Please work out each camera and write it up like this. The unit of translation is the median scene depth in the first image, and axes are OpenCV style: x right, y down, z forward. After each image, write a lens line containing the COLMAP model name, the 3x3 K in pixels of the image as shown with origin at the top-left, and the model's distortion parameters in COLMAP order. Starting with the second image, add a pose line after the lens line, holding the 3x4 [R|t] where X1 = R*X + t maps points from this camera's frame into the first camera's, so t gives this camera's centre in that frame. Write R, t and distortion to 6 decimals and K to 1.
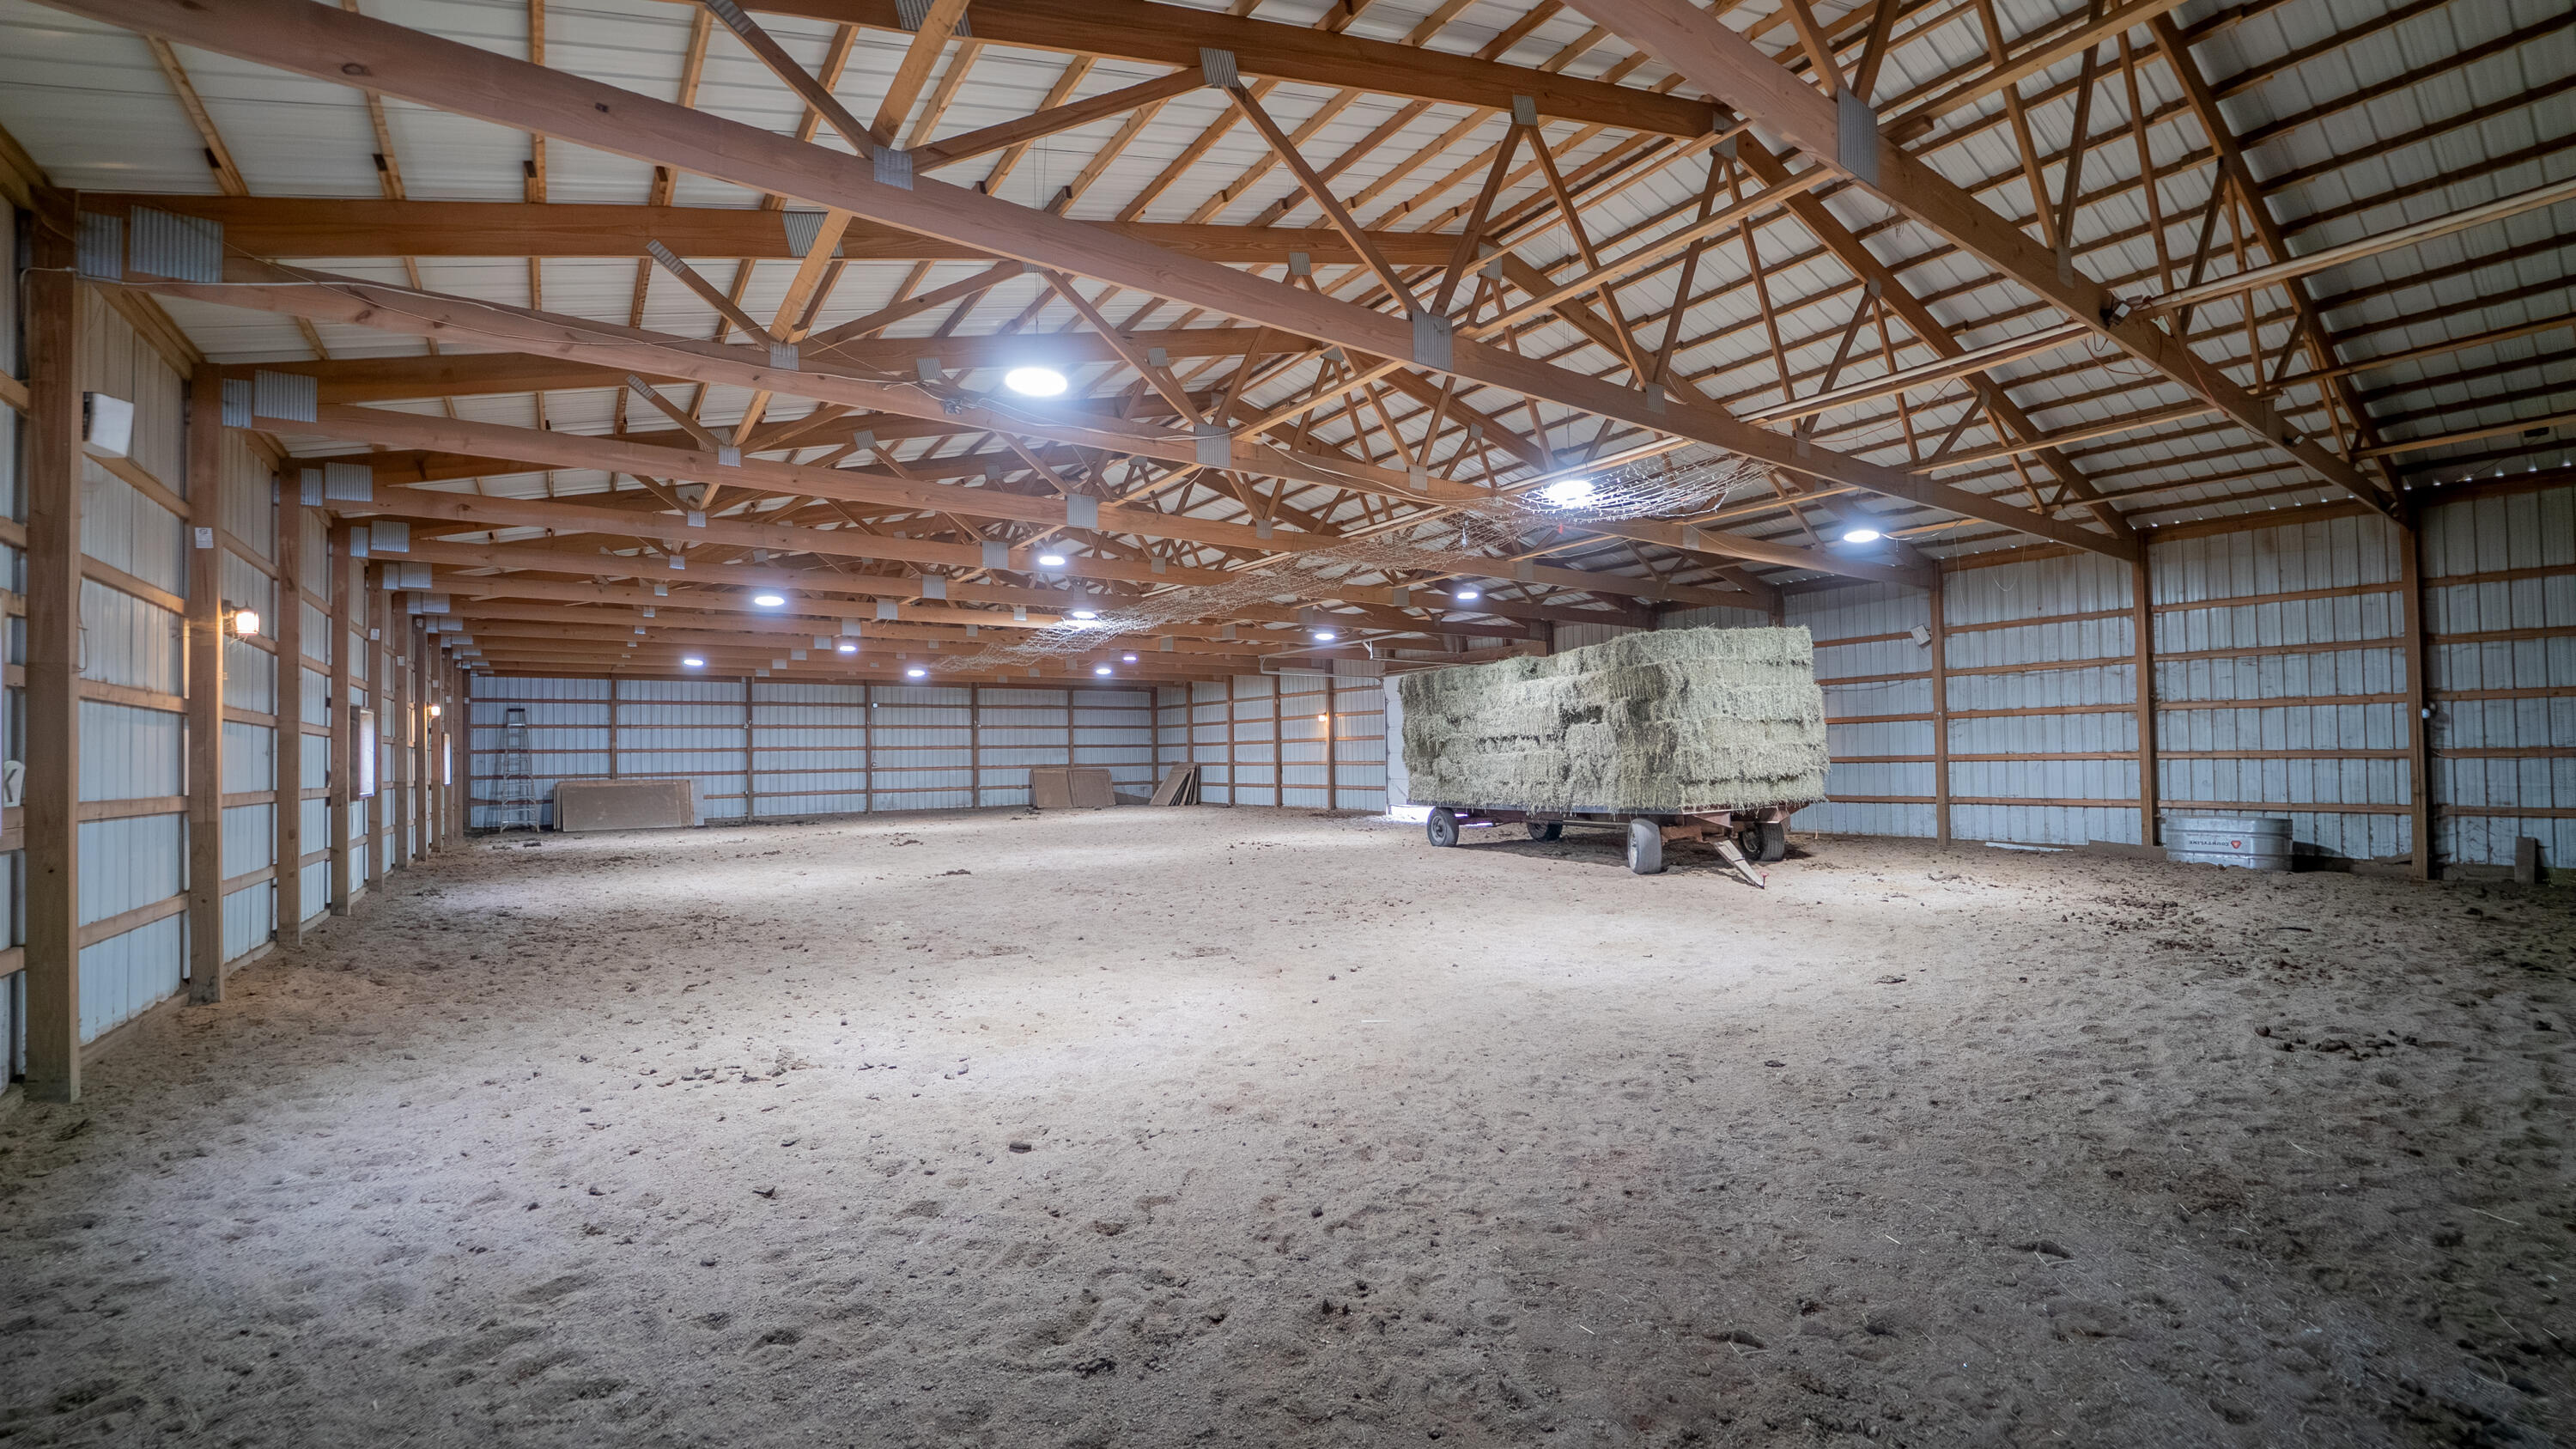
lens RADIAL K [[1042.9, 0, 1287.3], [0, 1042.9, 732.6], [0, 0, 1]] dist [-0.000322, -0.001353]
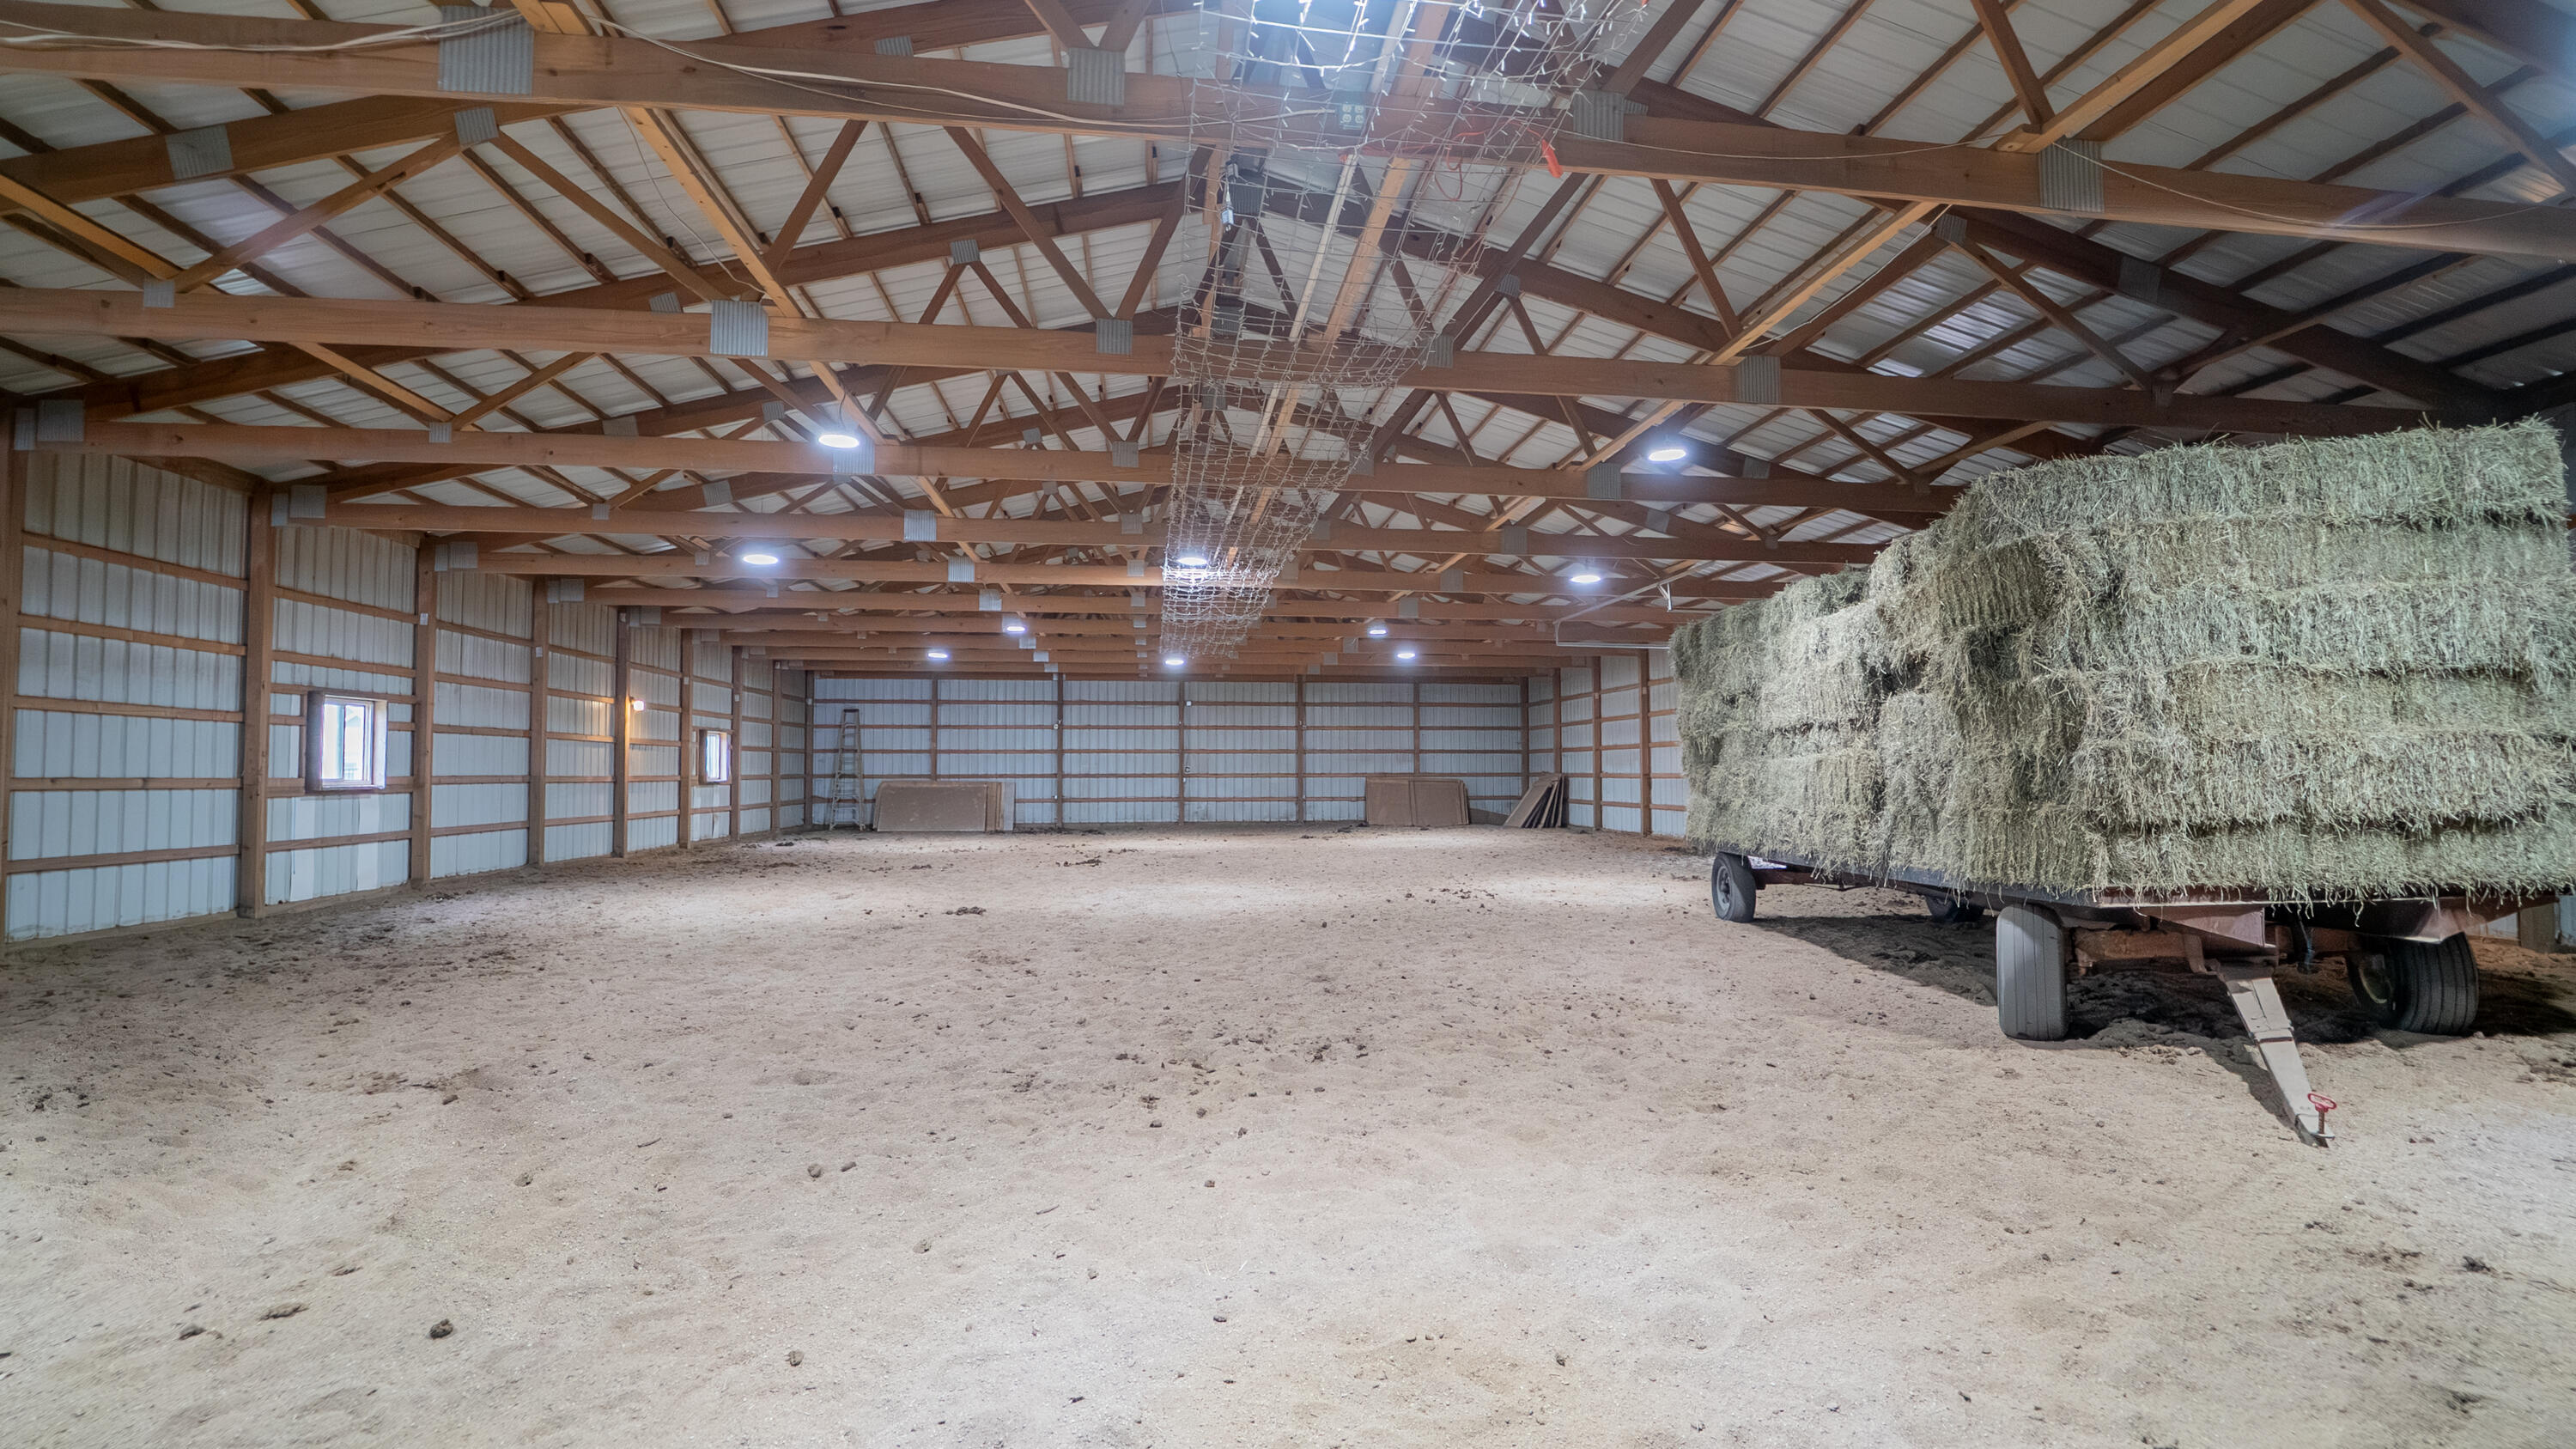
lens RADIAL K [[1113.0, 0, 1298.1], [0, 1113.0, 738.9], [0, 0, 1]] dist [-0.010113, -0.000202]
pose [[0.896791, 0.001653, -0.442451, 0.126613], [-0.002891, 0.999994, -0.002124, 0.006759], [0.442445, 0.003183, 0.896790, 0.209754]]
